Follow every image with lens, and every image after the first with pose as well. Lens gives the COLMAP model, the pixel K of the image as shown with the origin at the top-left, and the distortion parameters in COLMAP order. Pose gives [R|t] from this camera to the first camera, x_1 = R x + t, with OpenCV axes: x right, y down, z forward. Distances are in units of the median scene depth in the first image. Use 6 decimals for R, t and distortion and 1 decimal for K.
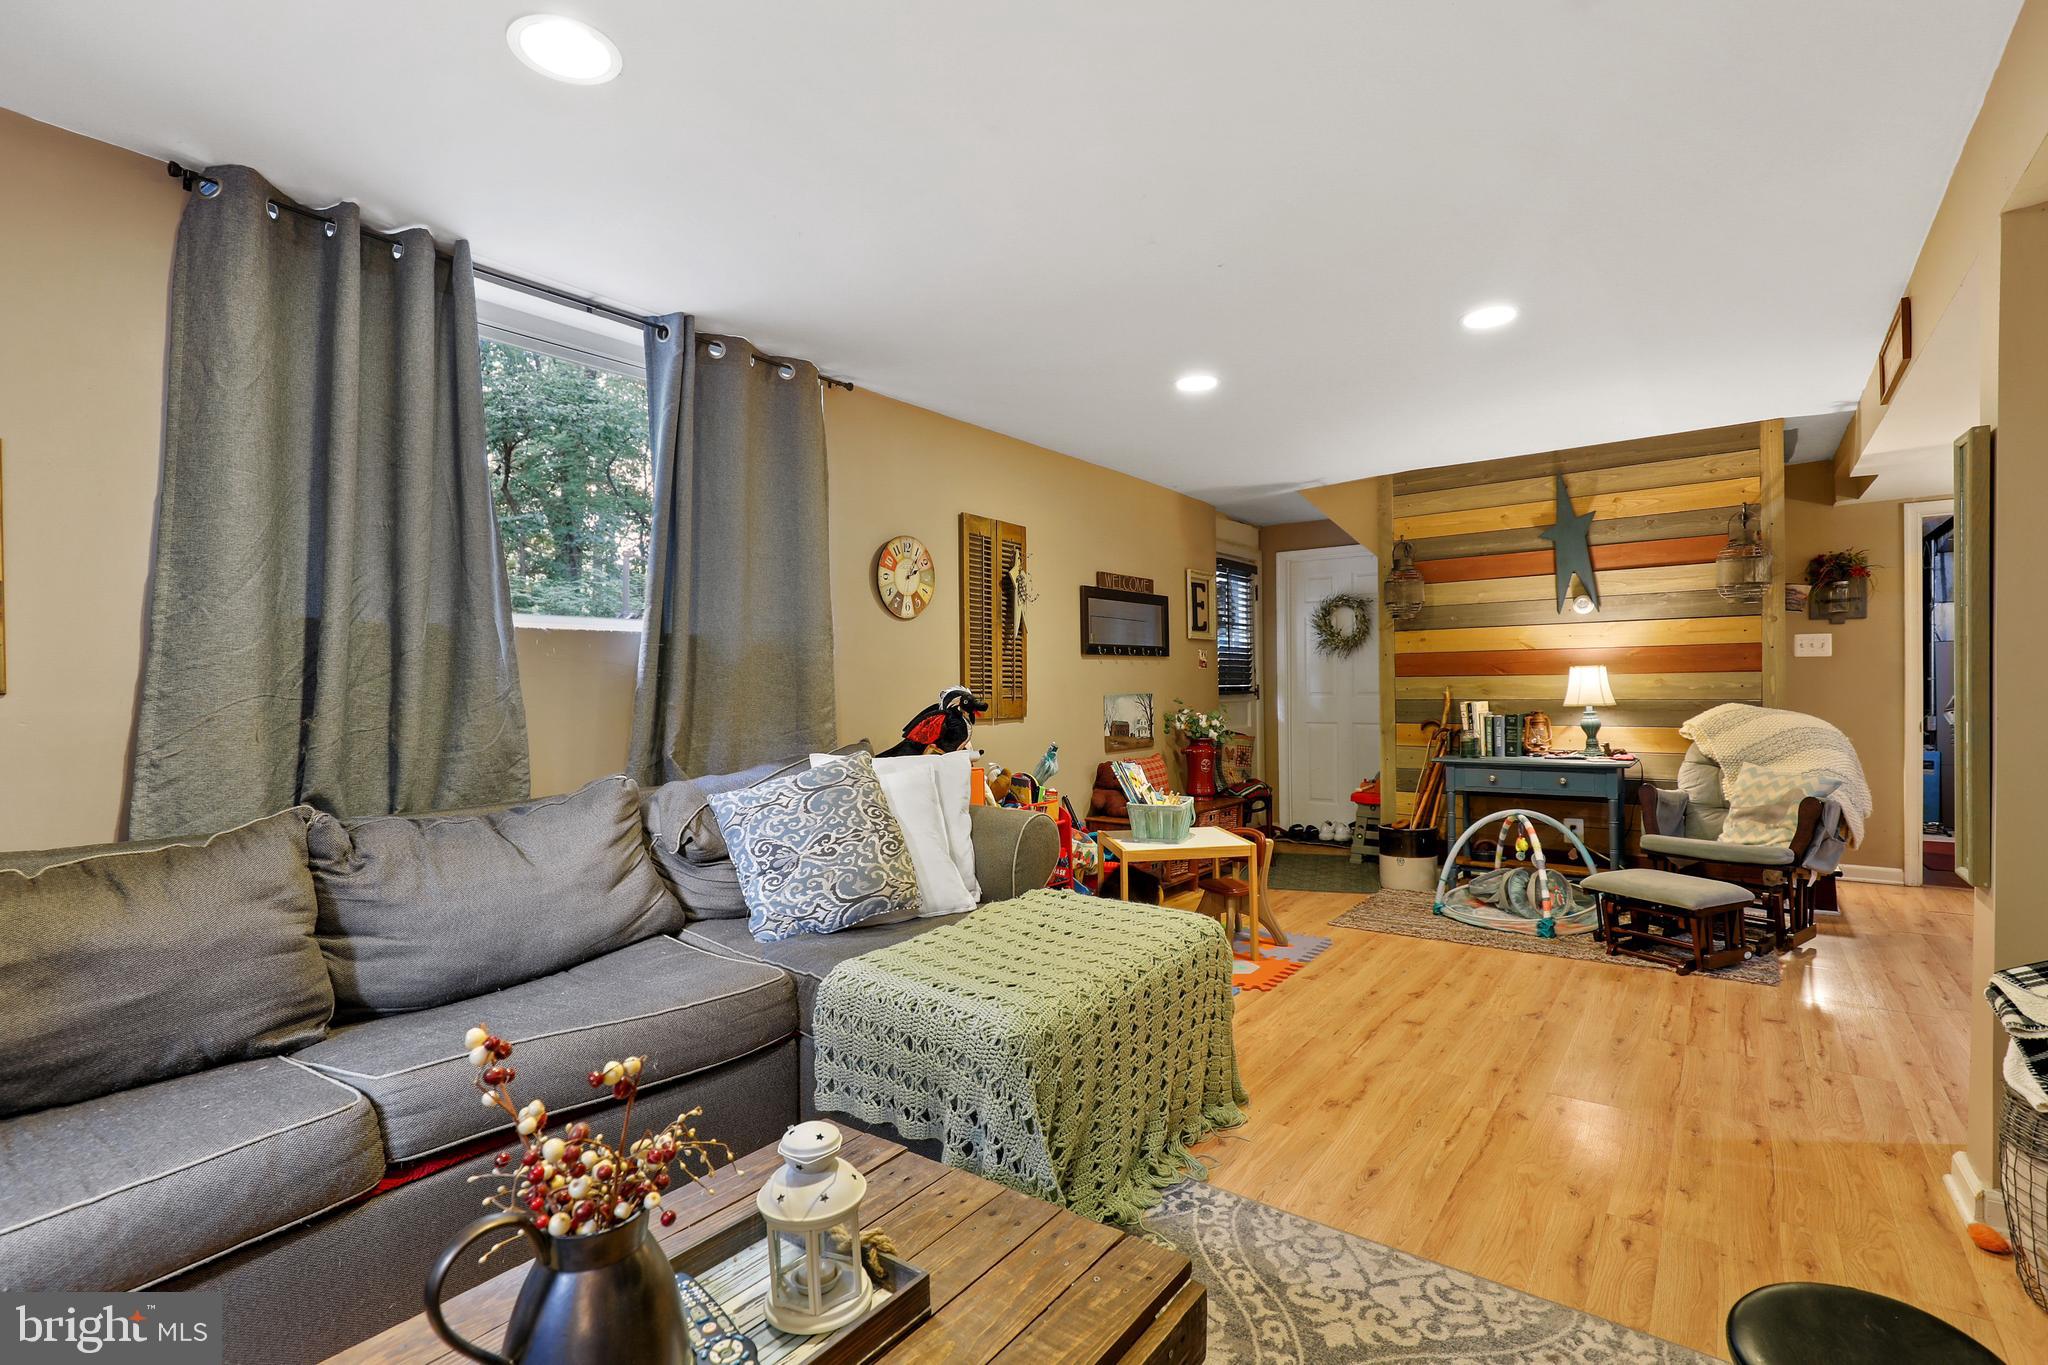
lens RADIAL K [[949.2, 0, 1026.9], [0, 949.2, 671.2], [0, 0, 1]] dist [-0.004296, 0.000130]
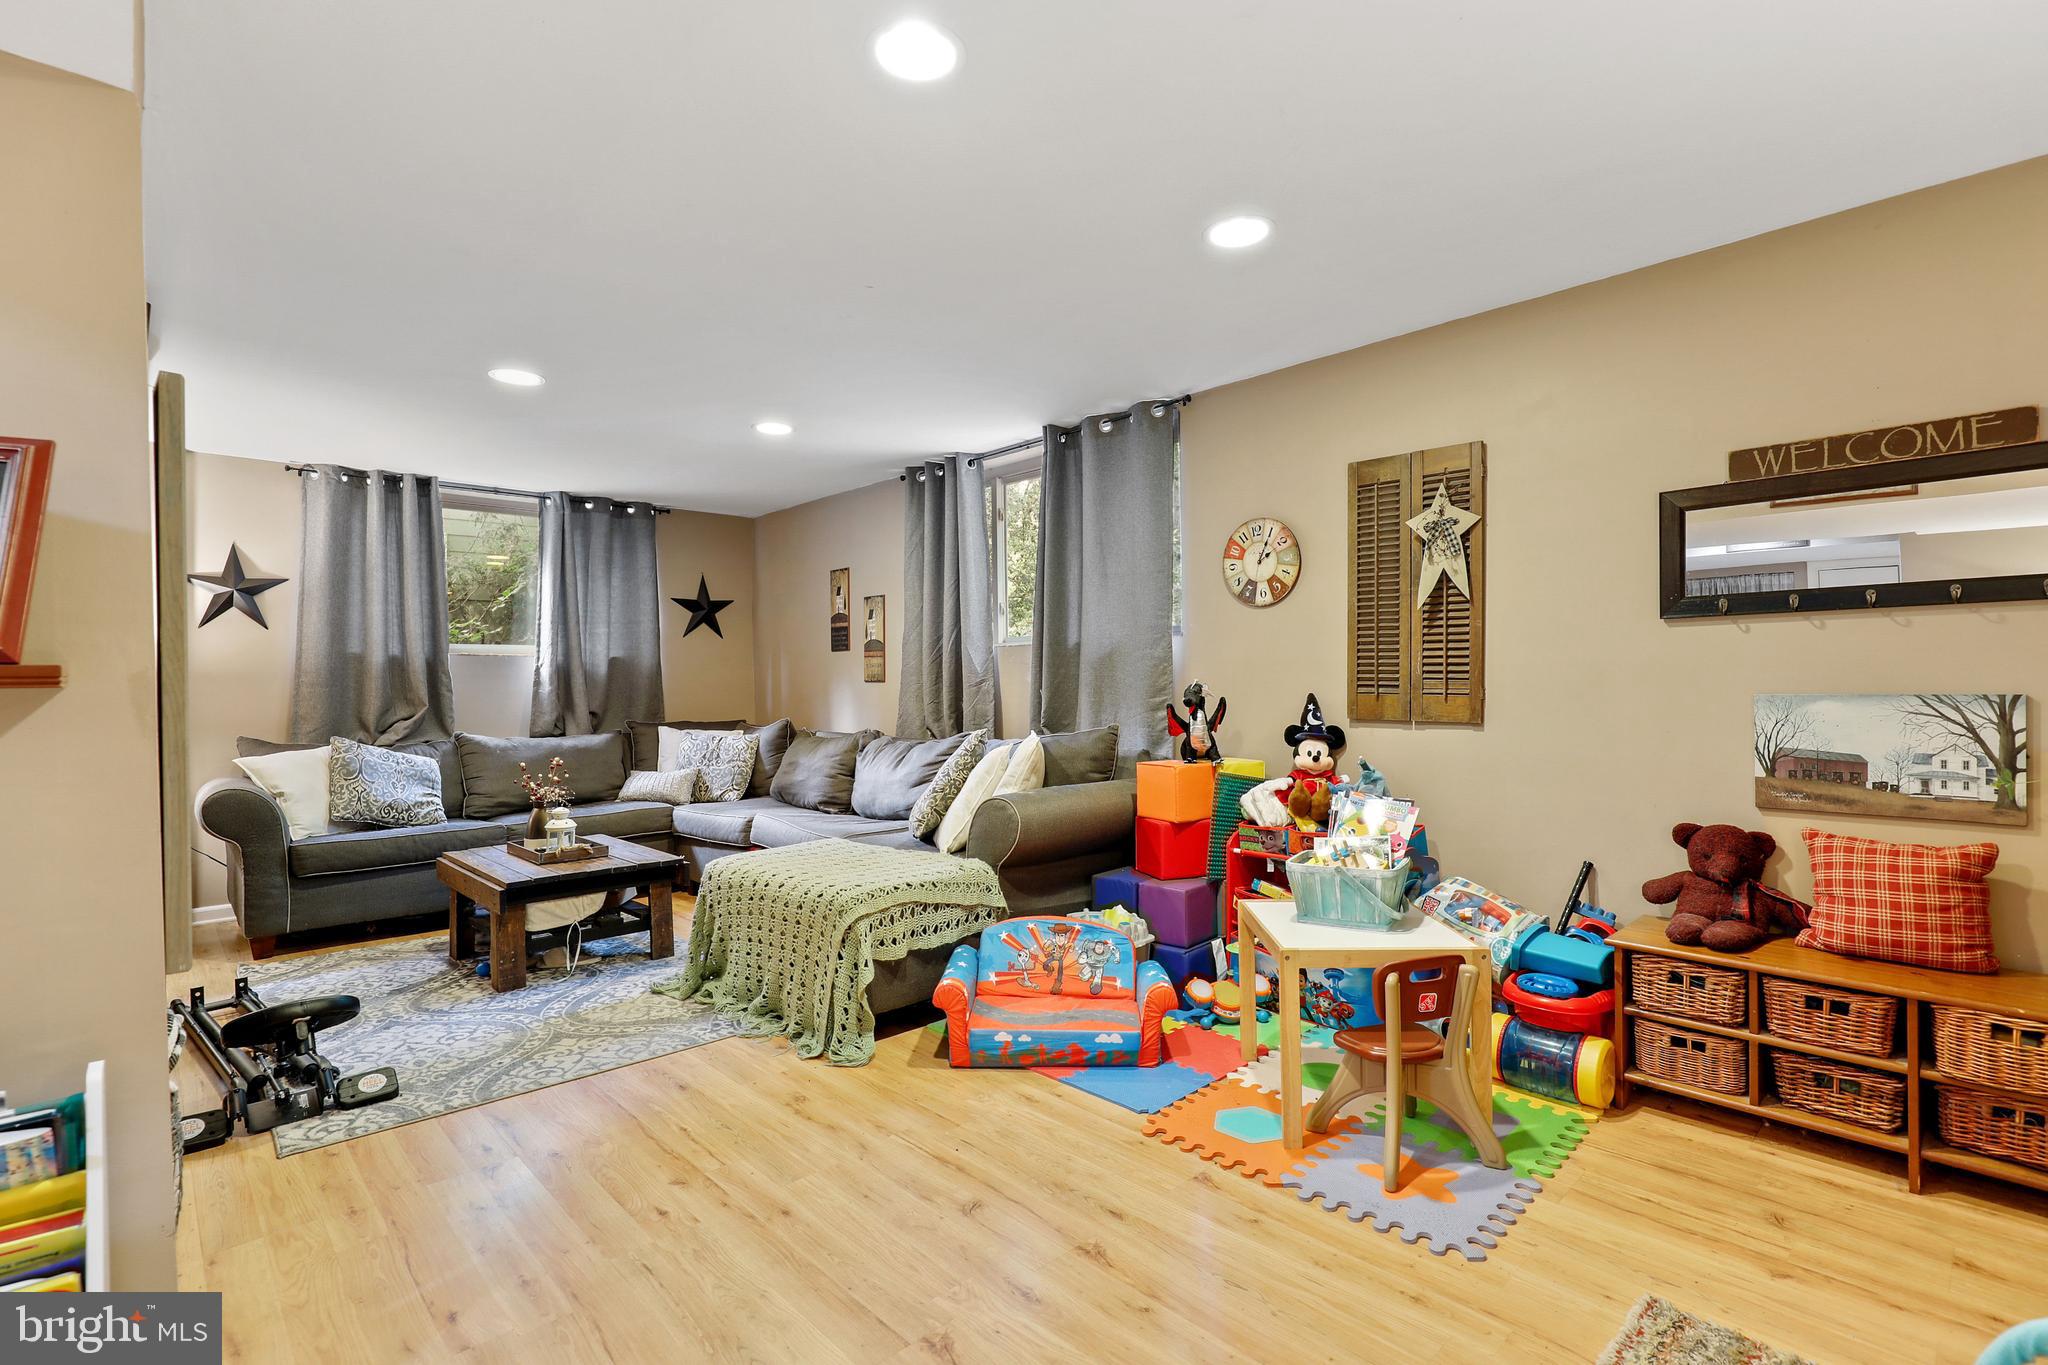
lens RADIAL K [[949.2, 0, 1026.9], [0, 949.2, 671.2], [0, 0, 1]] dist [-0.004296, 0.000130]
pose [[-0.169488, 0.003158, -0.985527, 0.841439], [0.028947, 0.999579, -0.001776, 0.003740], [0.985107, -0.028829, -0.169508, 0.935254]]
